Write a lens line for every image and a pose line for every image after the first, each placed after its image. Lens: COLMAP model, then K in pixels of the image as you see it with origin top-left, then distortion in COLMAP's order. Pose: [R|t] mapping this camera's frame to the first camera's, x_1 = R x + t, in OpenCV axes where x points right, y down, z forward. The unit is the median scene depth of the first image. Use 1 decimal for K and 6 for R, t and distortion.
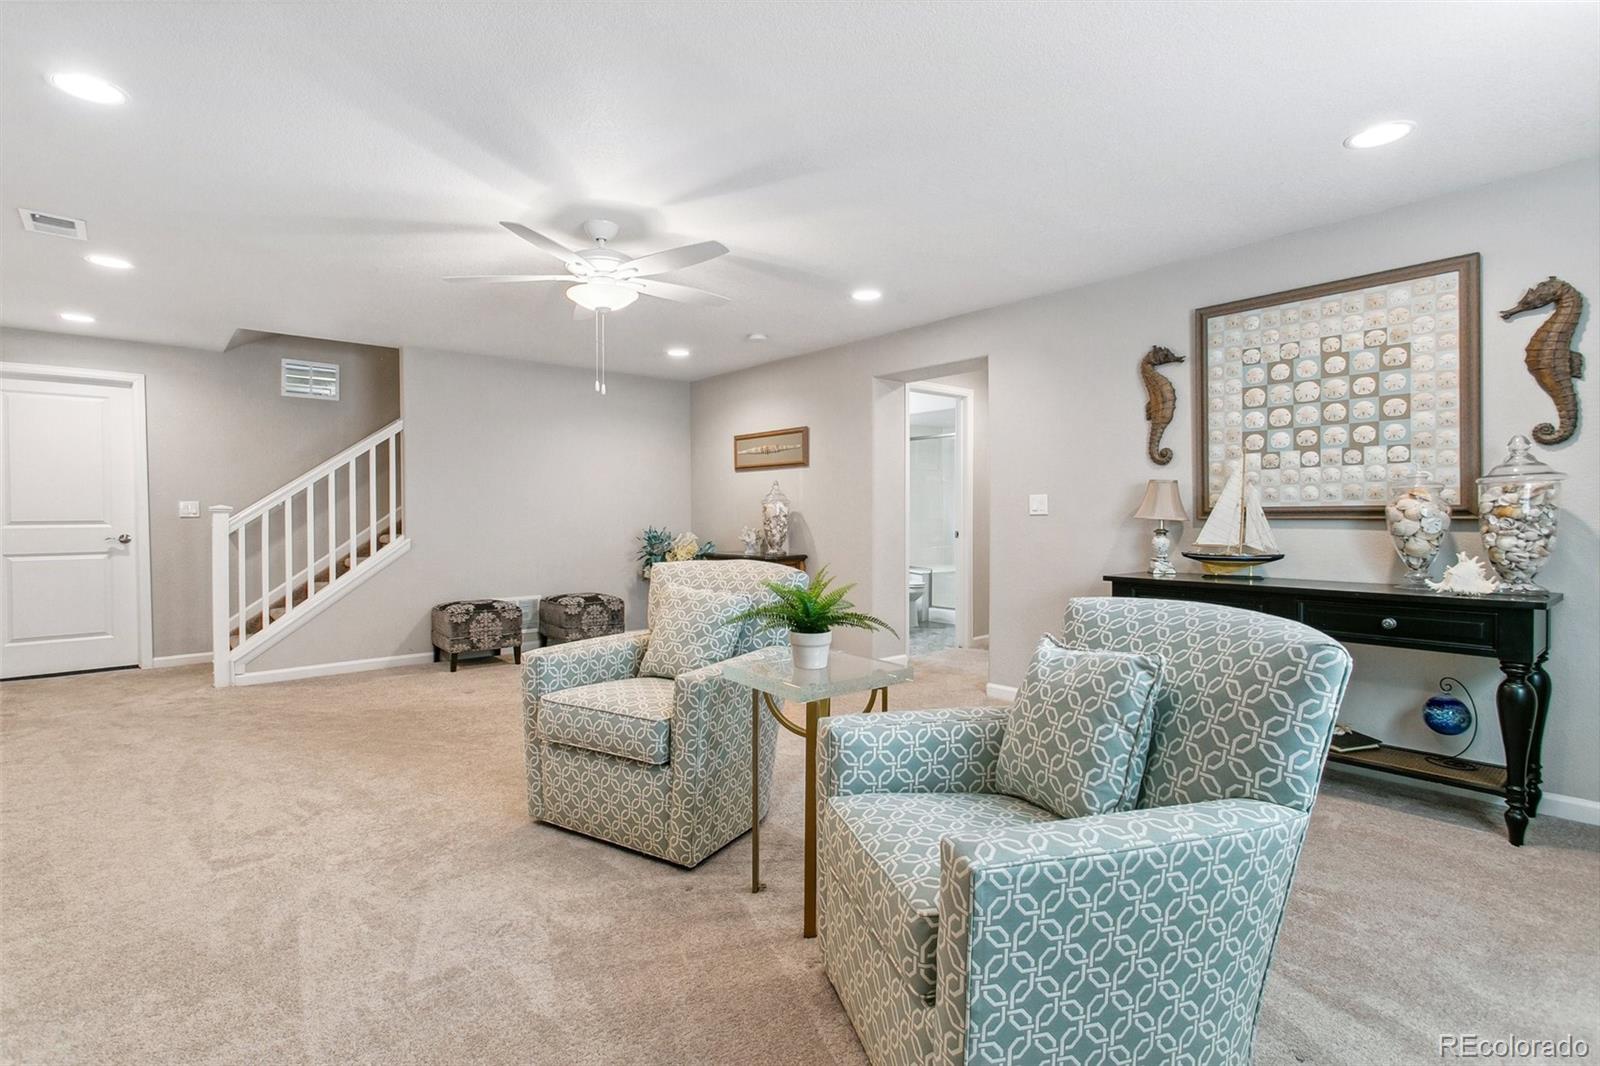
lens RADIAL K [[752.5, 0, 789.2], [0, 752.5, 520.2], [0, 0, 1]] dist [-0.001270, 0.000450]
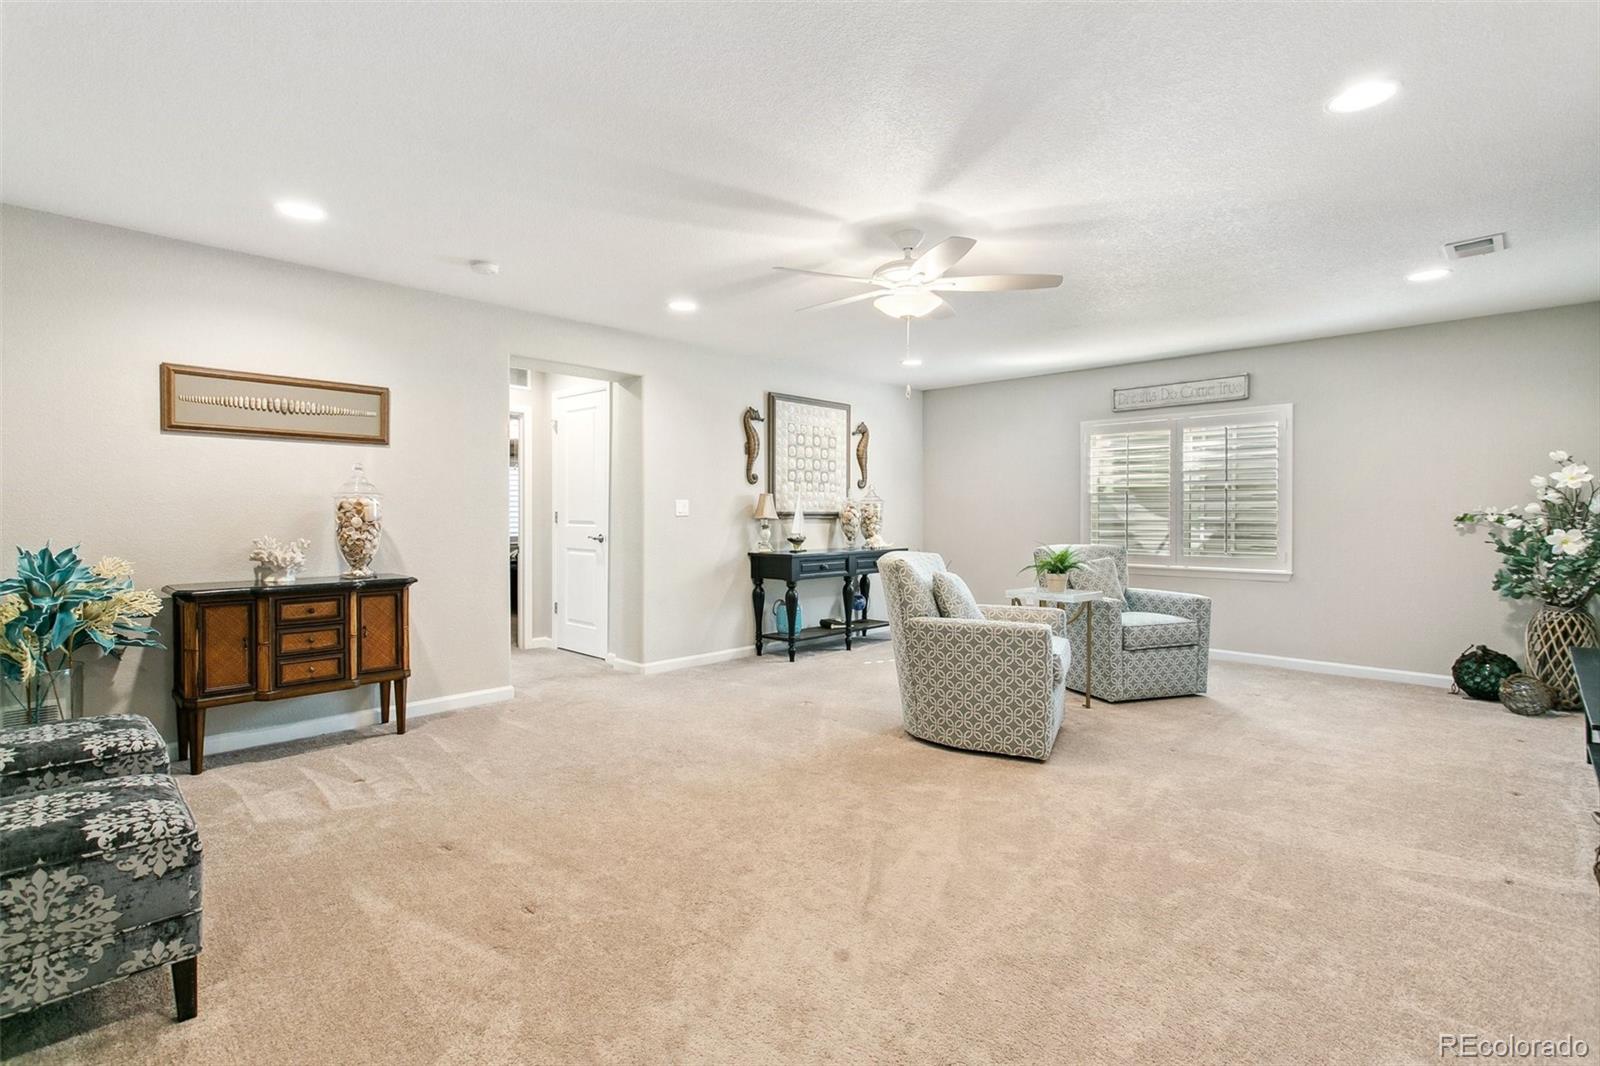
lens RADIAL K [[752.5, 0, 789.2], [0, 752.5, 520.2], [0, 0, 1]] dist [-0.001270, 0.000450]
pose [[-0.073981, -0.003115, 0.997255, -1.165869], [0.006333, 0.999973, 0.003593, -0.003795], [-0.997240, 0.006582, -0.073959, 1.131717]]
